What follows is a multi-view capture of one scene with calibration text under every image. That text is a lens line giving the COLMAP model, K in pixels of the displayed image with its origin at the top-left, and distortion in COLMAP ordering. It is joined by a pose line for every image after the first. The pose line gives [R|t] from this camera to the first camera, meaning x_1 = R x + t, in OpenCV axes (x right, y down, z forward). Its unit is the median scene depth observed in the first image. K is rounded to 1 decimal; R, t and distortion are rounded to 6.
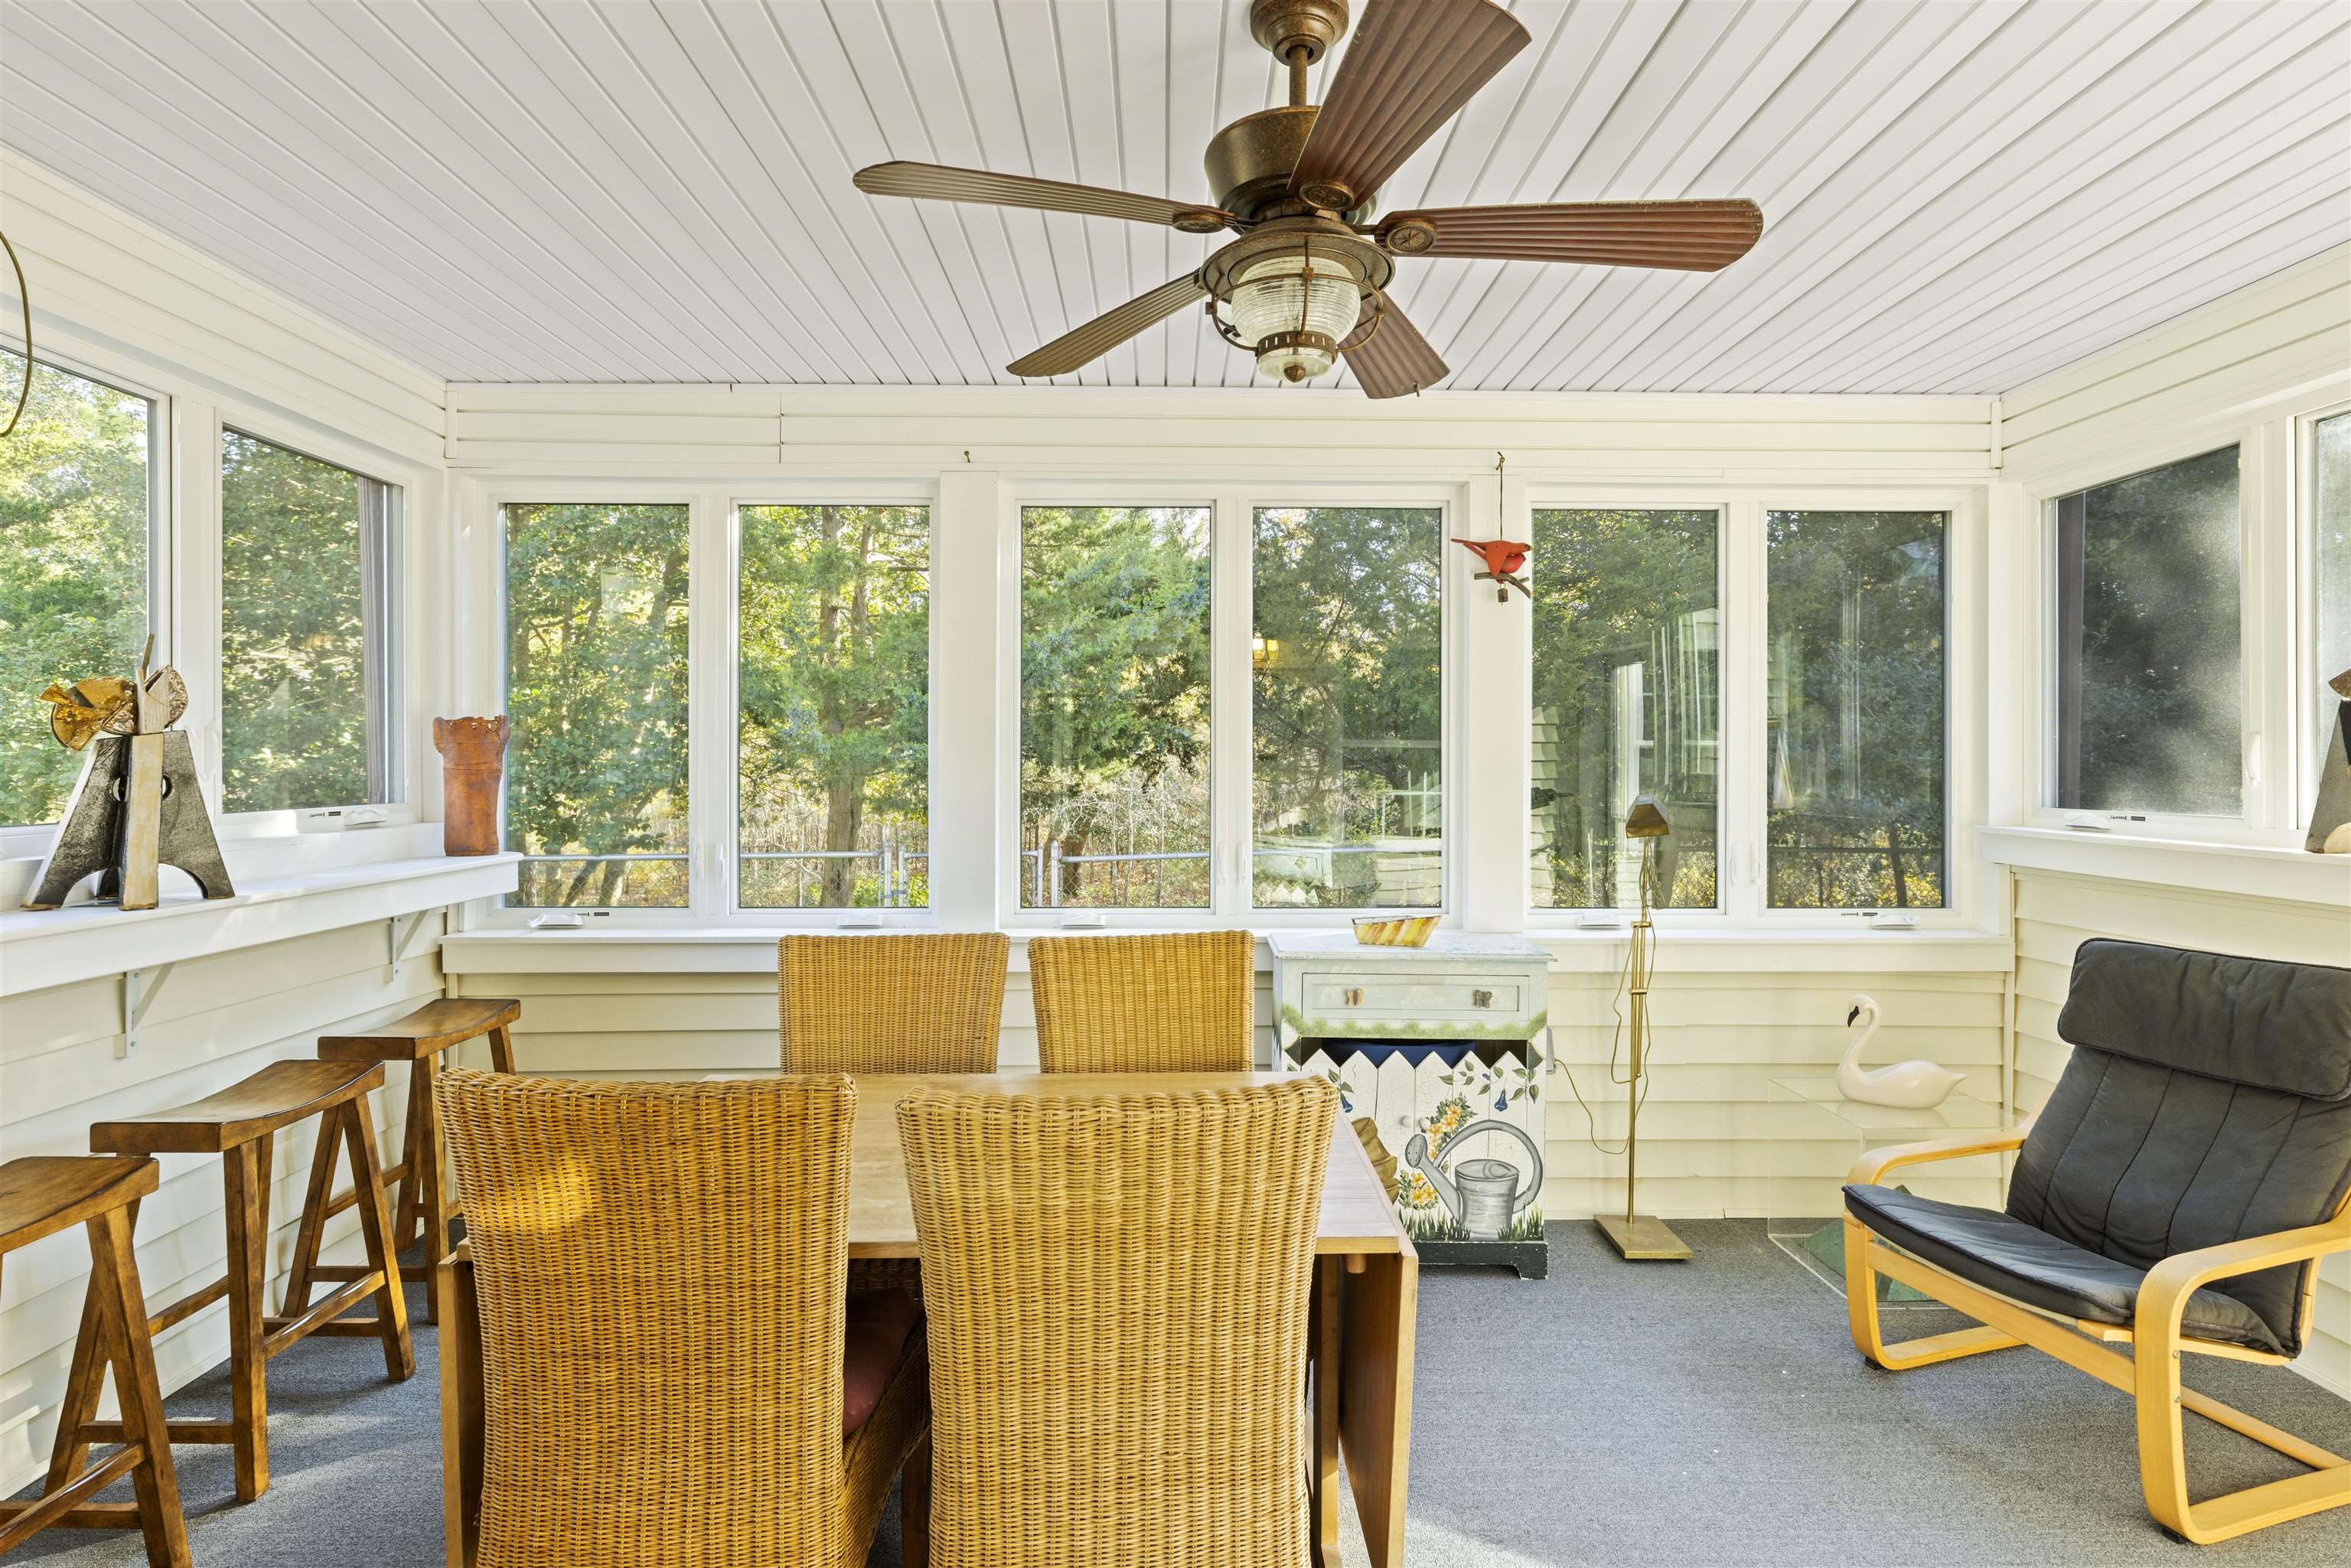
lens RADIAL K [[1153.4, 0, 1176.6], [0, 1153.4, 772.5], [0, 0, 1]] dist [-0.002028, 0.003105]
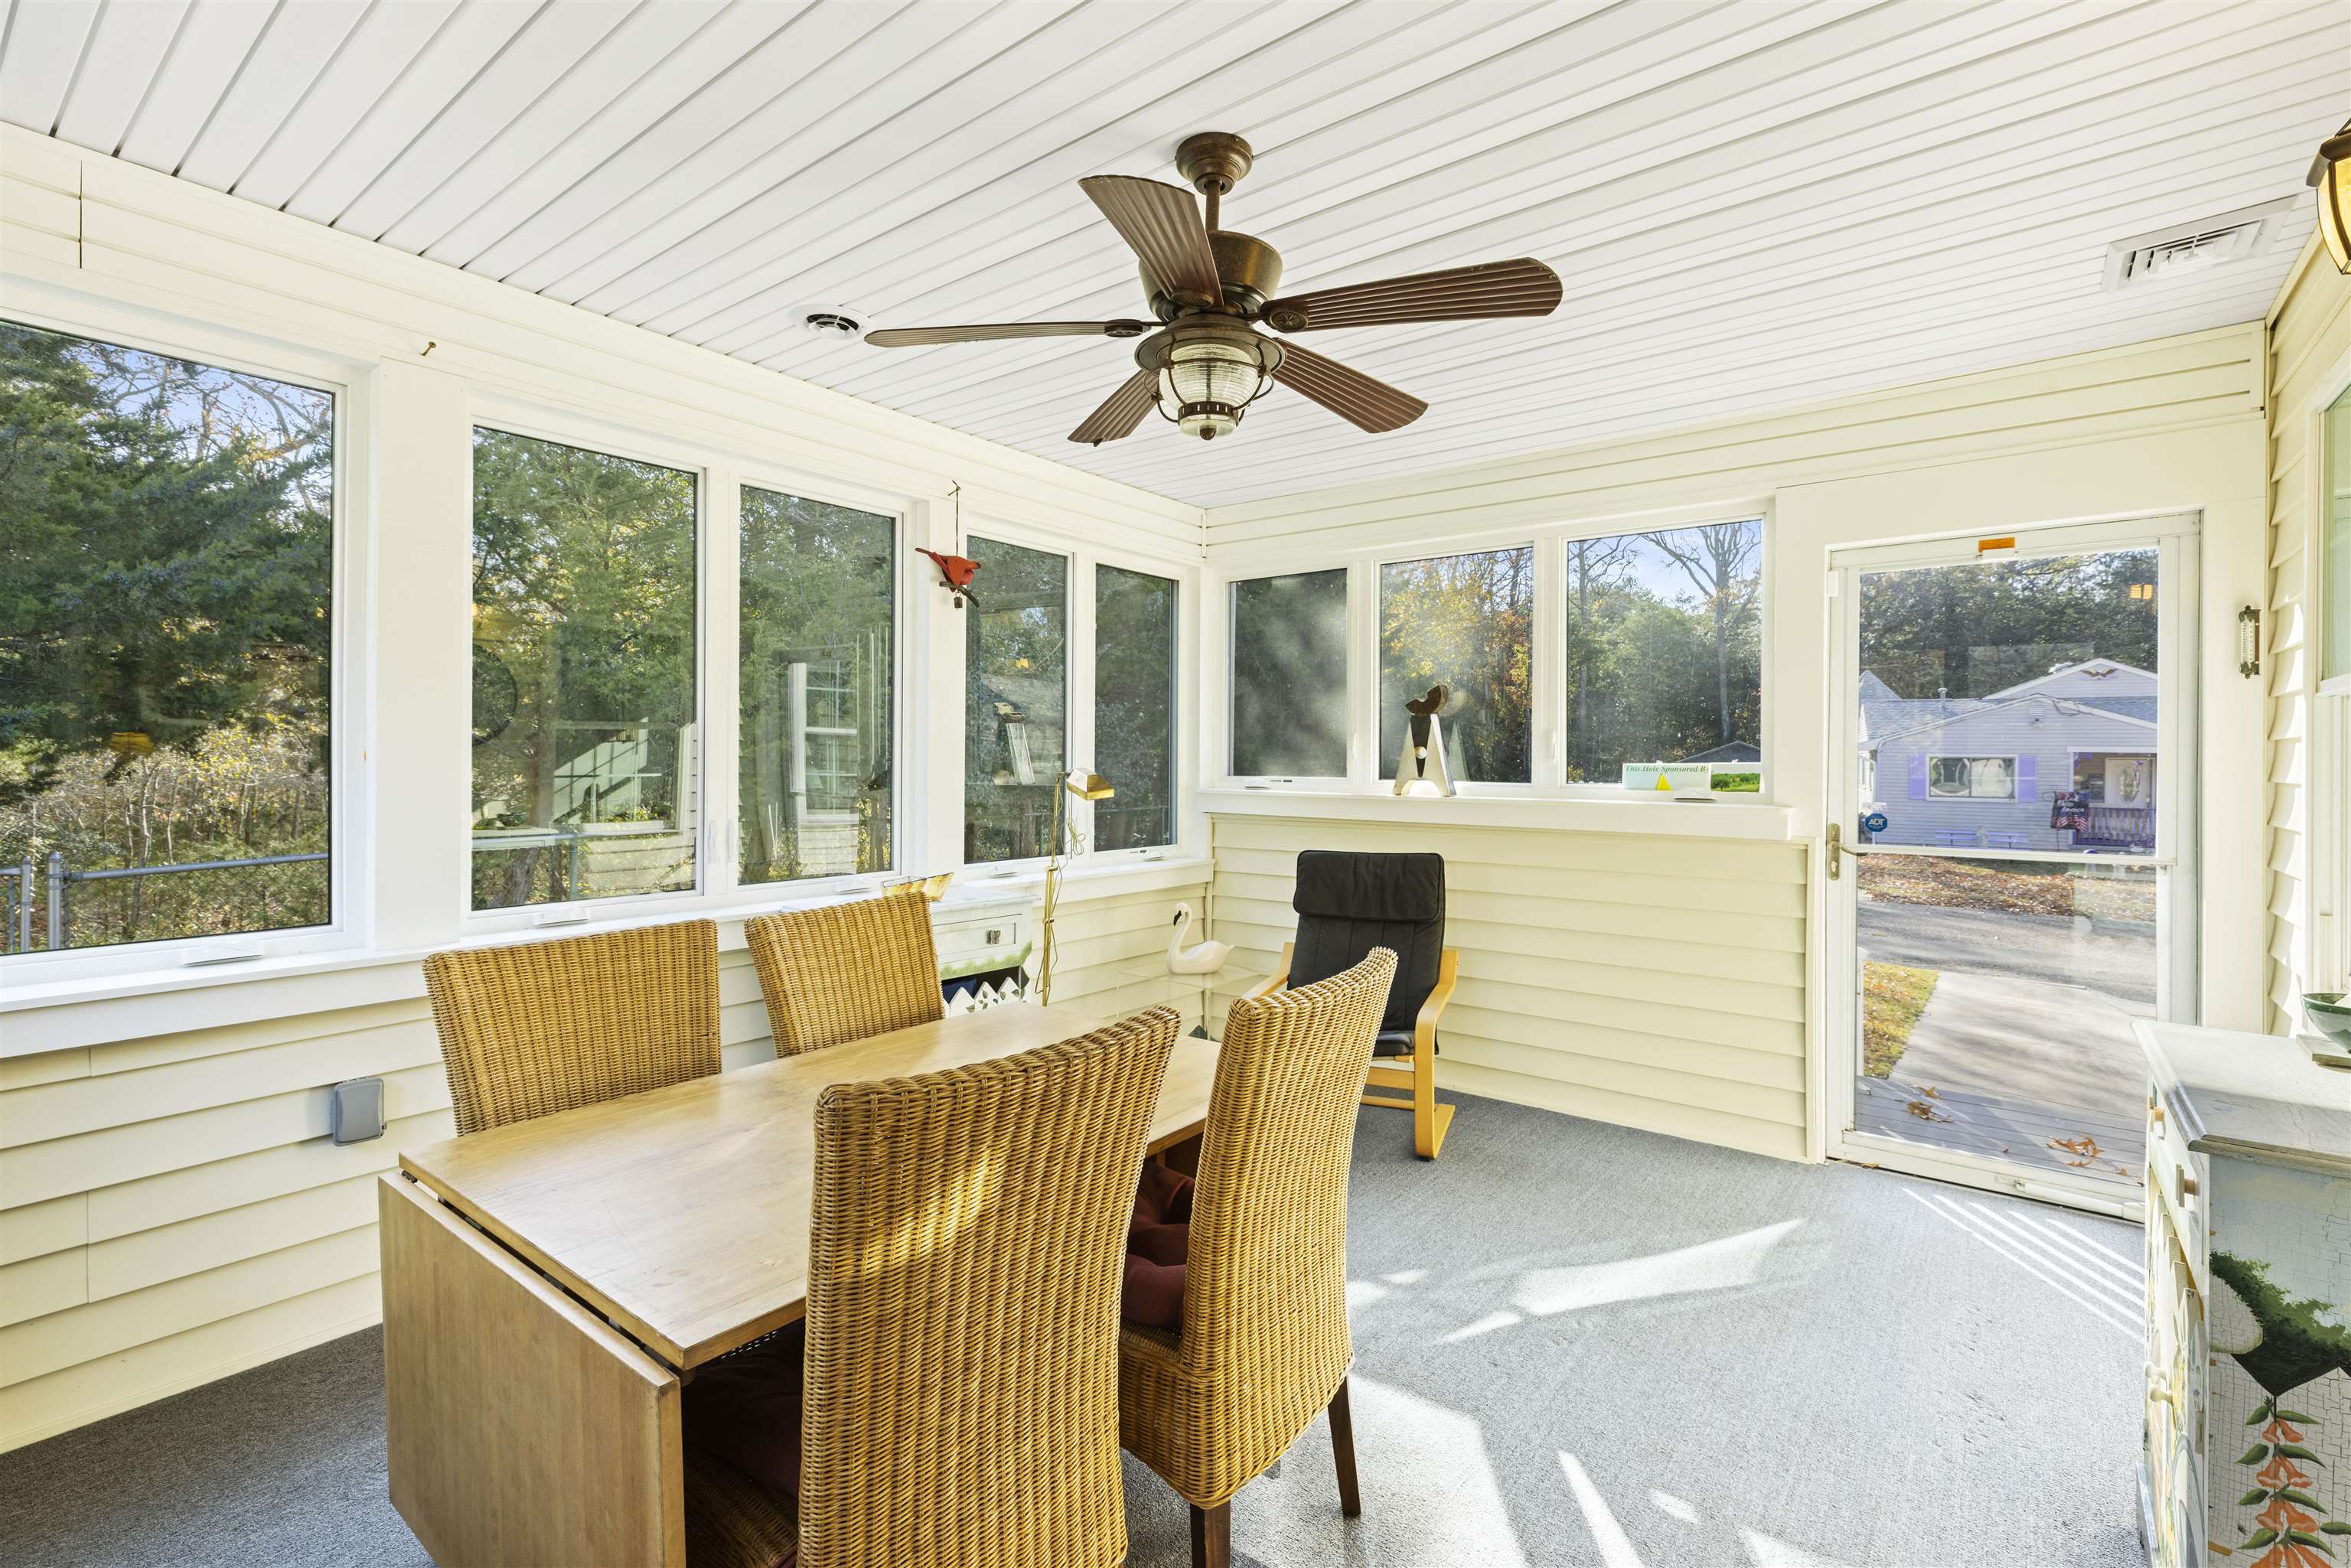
lens RADIAL K [[1055.8, 0, 1164.4], [0, 1055.8, 763.9], [0, 0, 1]] dist [-0.000404, 0.000124]
pose [[0.639255, -0.001341, 0.768993, -0.471600], [-0.000270, 0.999998, 0.001968, 0.012437], [-0.768994, -0.001466, 0.639254, 0.153567]]
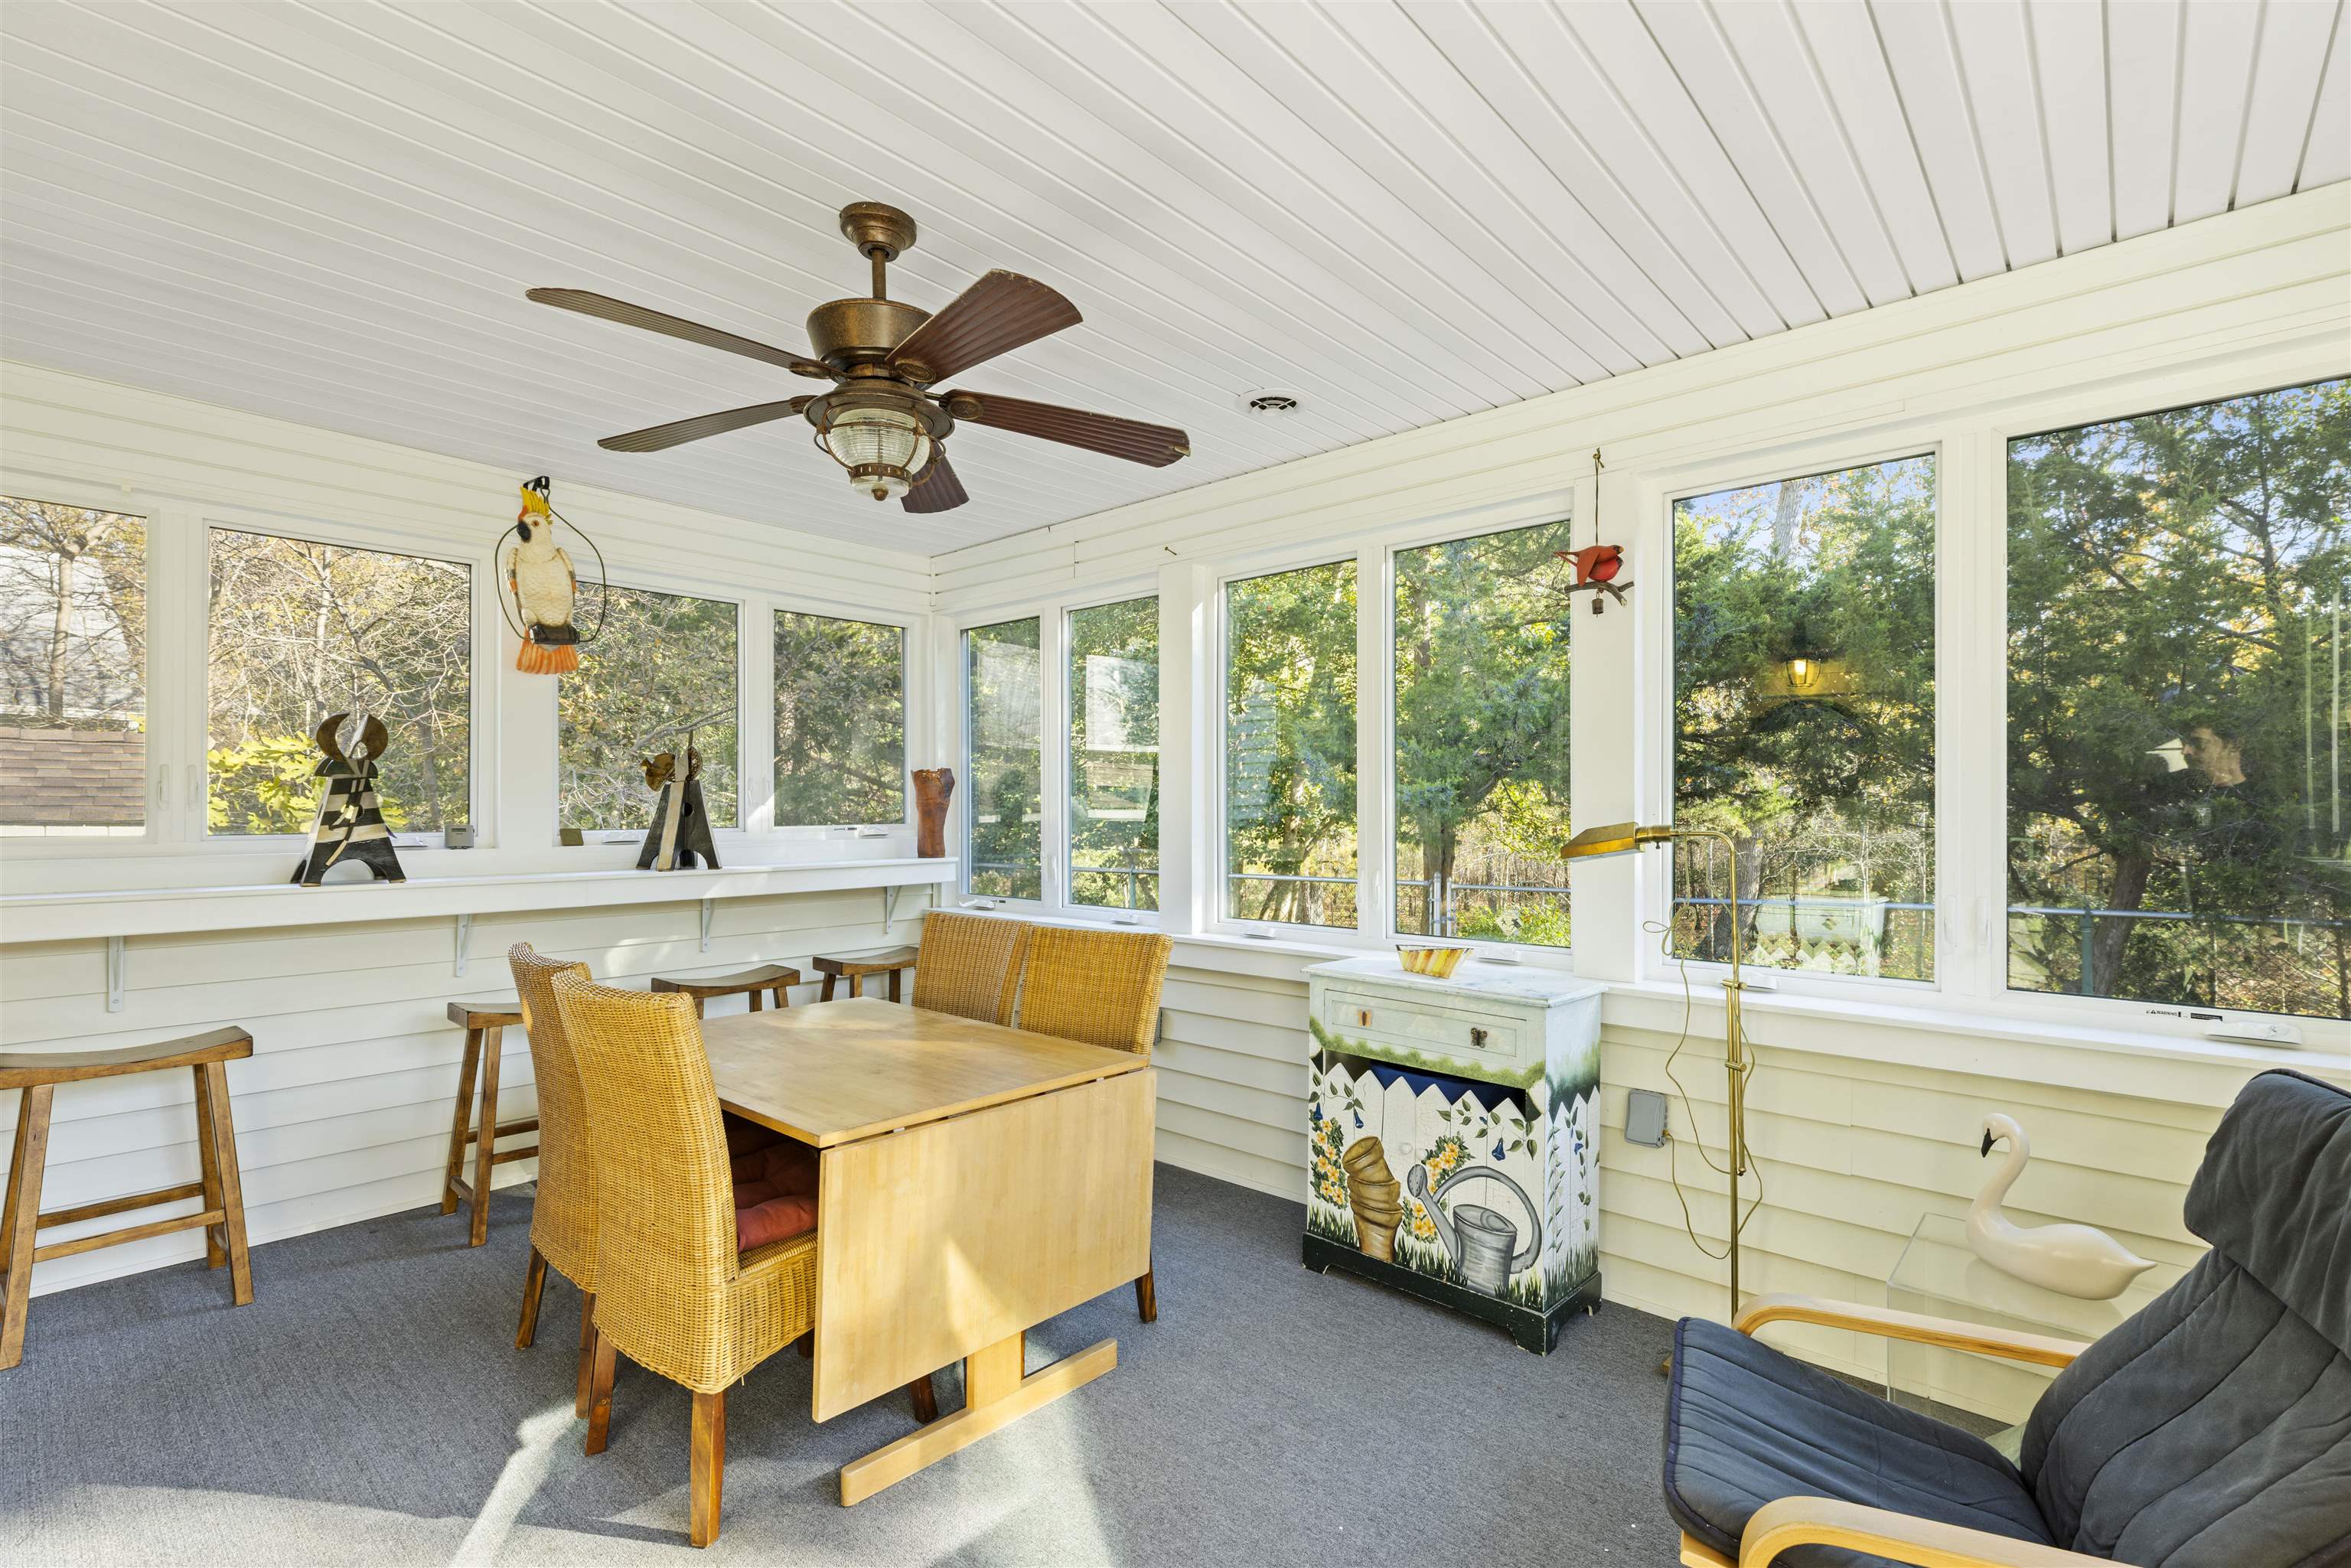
lens RADIAL K [[1055.8, 0, 1180.7], [0, 1055.8, 805.8], [0, 0, 1]] dist [-0.000404, 0.000124]
pose [[0.733577, -0.001821, -0.679604, 0.677160], [-0.004600, 0.999960, -0.007645, 0.012280], [0.679591, 0.008734, 0.733540, 0.189451]]
